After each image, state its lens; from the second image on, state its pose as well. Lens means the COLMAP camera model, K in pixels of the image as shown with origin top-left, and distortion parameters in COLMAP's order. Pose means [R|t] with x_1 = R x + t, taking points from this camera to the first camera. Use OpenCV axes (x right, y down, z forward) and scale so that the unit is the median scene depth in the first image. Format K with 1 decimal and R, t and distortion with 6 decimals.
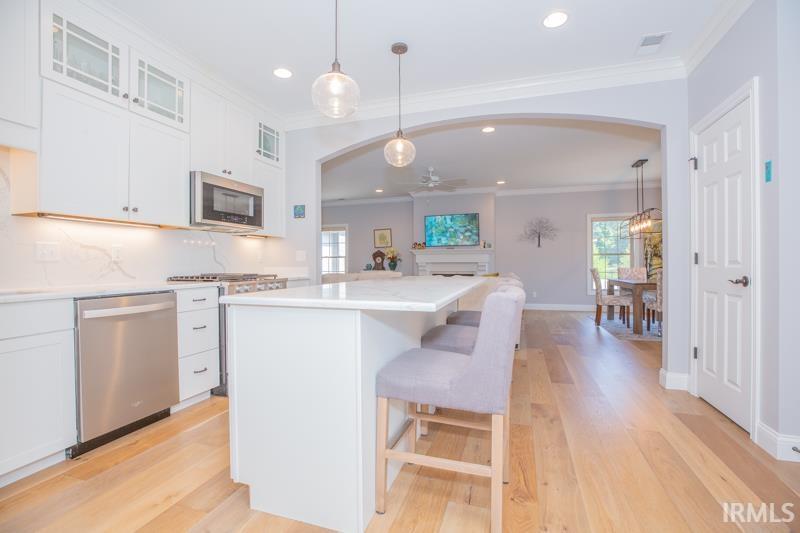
lens RADIAL K [[370.6, 0, 403.2], [0, 370.6, 270.5], [0, 0, 1]] dist [-0.023924, 0.000999]
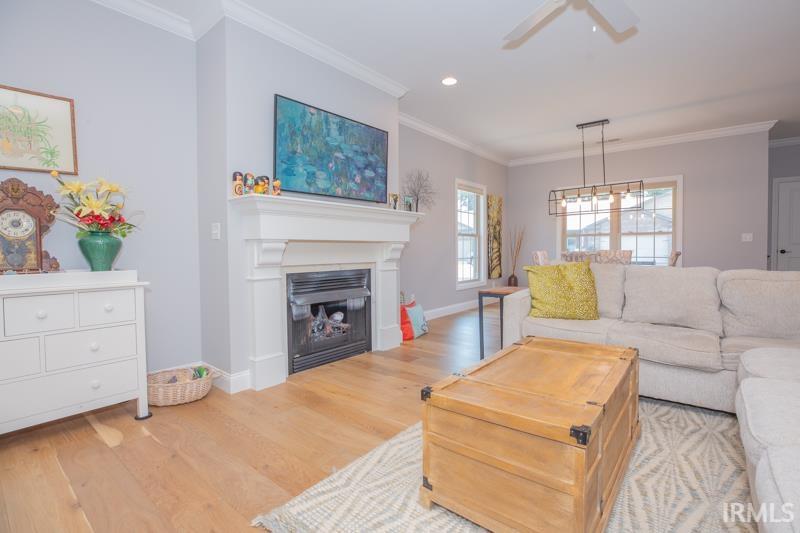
lens RADIAL K [[371.8, 0, 416.8], [0, 371.8, 256.8], [0, 0, 1]] dist [-0.025911, 0.000628]
pose [[0.356030, -0.016214, 0.934334, -0.202069], [0.019731, 0.999757, 0.009831, -0.007318], [-0.934266, 0.014936, 0.356263, 0.799343]]
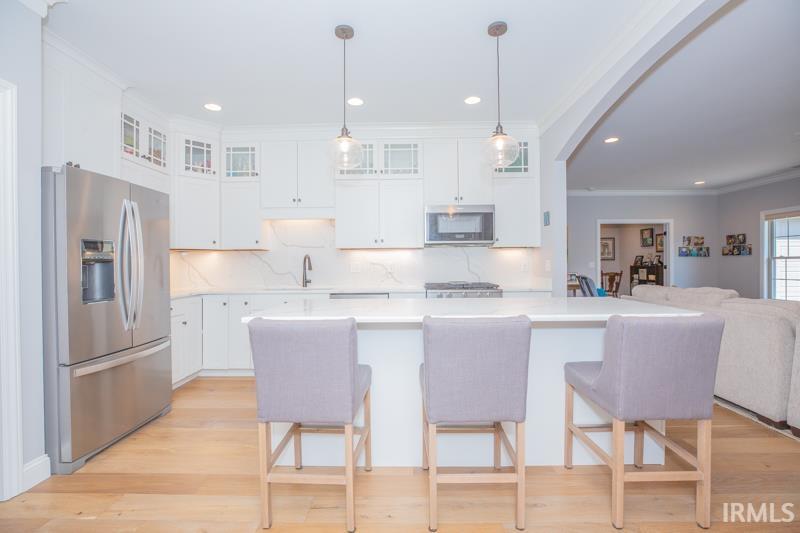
lens RADIAL K [[370.6, 0, 403.2], [0, 370.6, 270.5], [0, 0, 1]] dist [-0.023924, 0.000999]
pose [[0.293384, 0.019867, -0.955788, 0.264130], [-0.010809, 0.999789, 0.017464, -0.020747], [0.955934, 0.005207, 0.293537, 0.193547]]
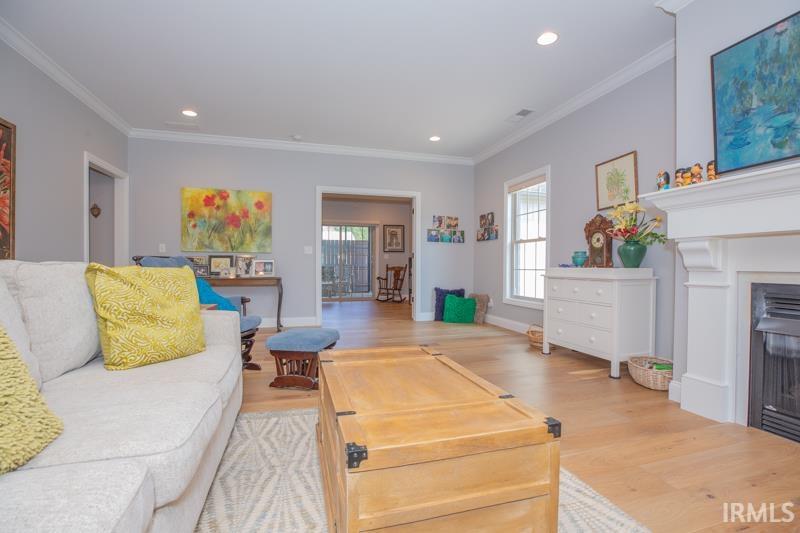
lens RADIAL K [[370.6, 0, 403.2], [0, 370.6, 270.5], [0, 0, 1]] dist [-0.023924, 0.000999]
pose [[0.556376, 0.019361, -0.830705, 0.154694], [-0.021359, 0.999731, 0.008996, 0.004175], [0.830656, 0.012738, 0.556640, 0.706880]]
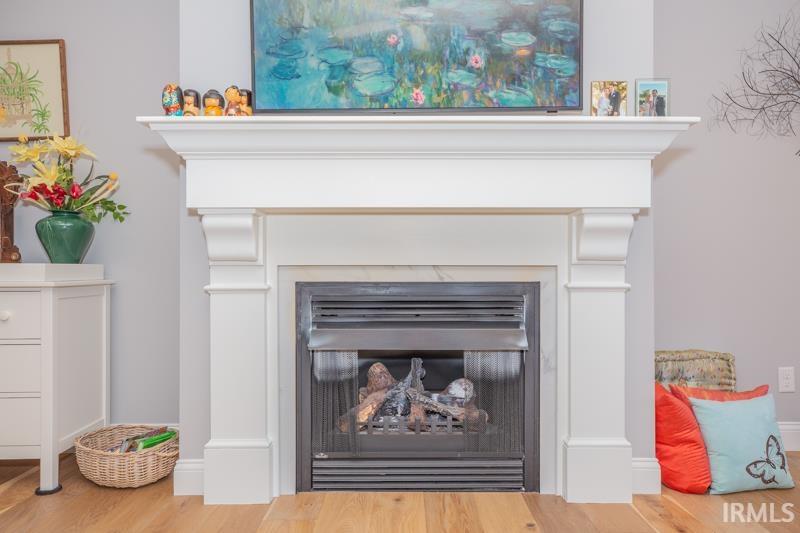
lens RADIAL K [[546.5, 0, 400.0], [0, 546.5, 266.5], [0, 0, 1]] dist [0.006205, 0.004859]
pose [[0.953109, 0.003745, 0.302605, 0.051220], [0.002365, 0.999801, -0.019823, 0.007682], [-0.302619, 0.019609, 0.952910, 0.782474]]
